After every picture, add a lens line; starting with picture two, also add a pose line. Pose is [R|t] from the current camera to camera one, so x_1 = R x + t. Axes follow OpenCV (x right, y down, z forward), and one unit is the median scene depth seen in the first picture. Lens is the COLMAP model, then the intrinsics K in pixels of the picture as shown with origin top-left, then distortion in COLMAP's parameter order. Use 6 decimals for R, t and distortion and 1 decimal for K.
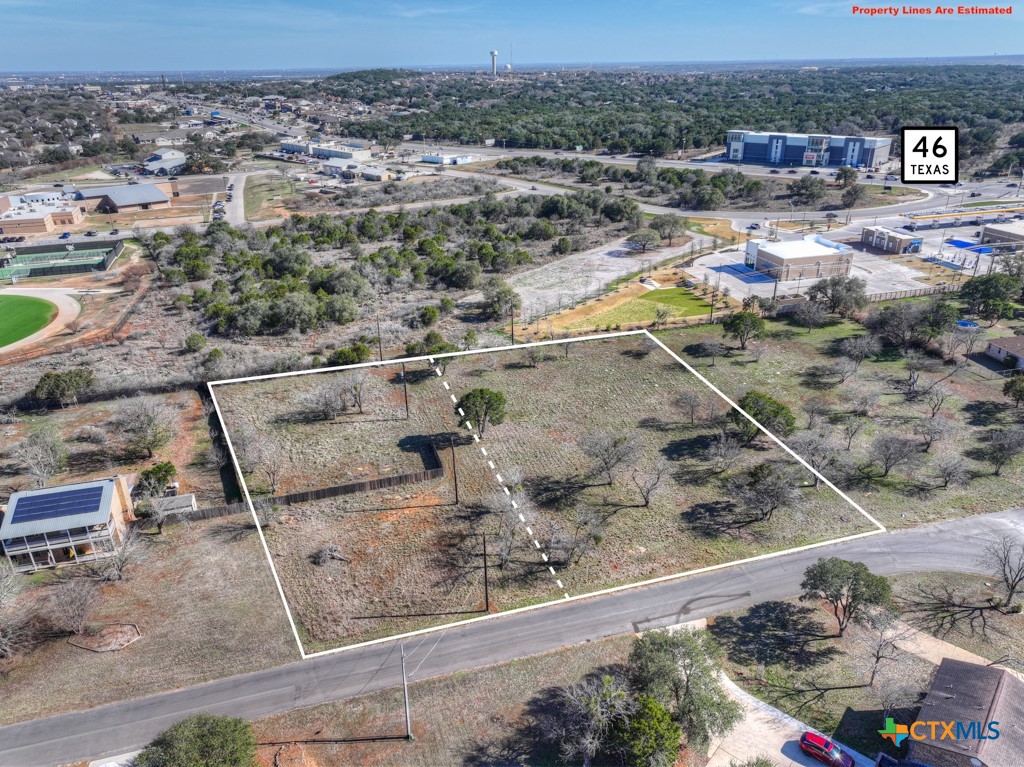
lens RADIAL K [[720.3, 0, 512.0], [0, 720.3, 383.5], [0, 0, 1]] dist [-0.006524, 0.023974]
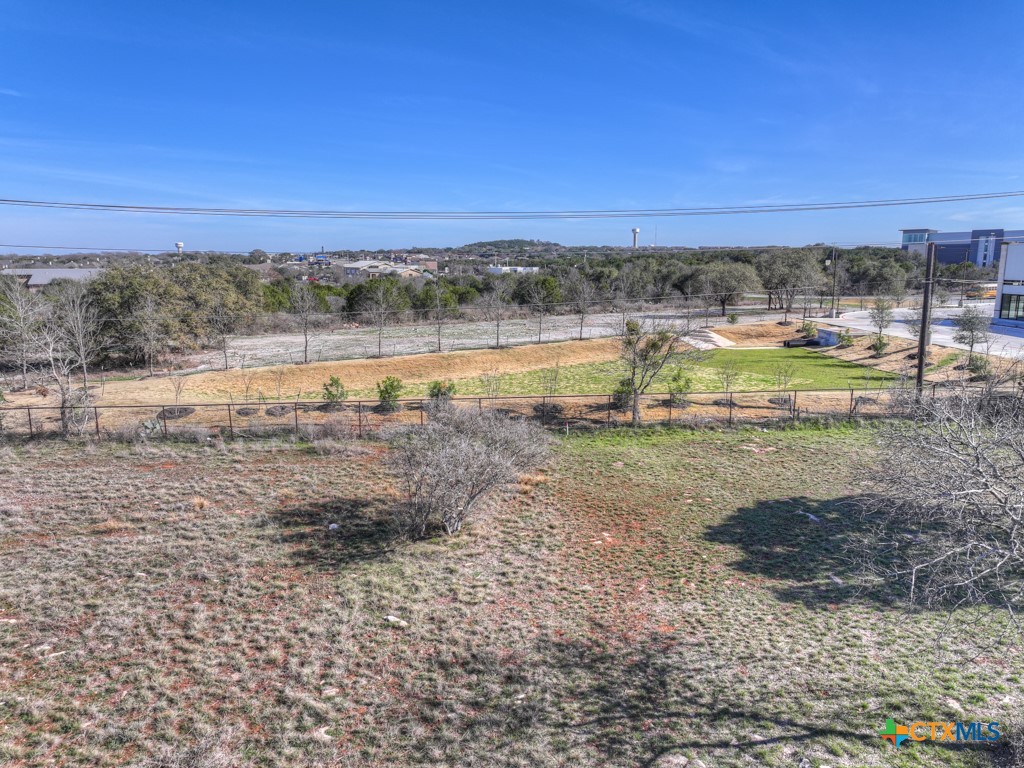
lens RADIAL K [[720.3, 0, 512.0], [0, 720.3, 384.0], [0, 0, 1]] dist [-0.006524, 0.023974]
pose [[0.978007, 0.048306, -0.202900, 0.164072], [-0.096514, 0.967206, -0.234942, -0.027133], [0.184896, 0.249358, 0.950597, 0.626956]]
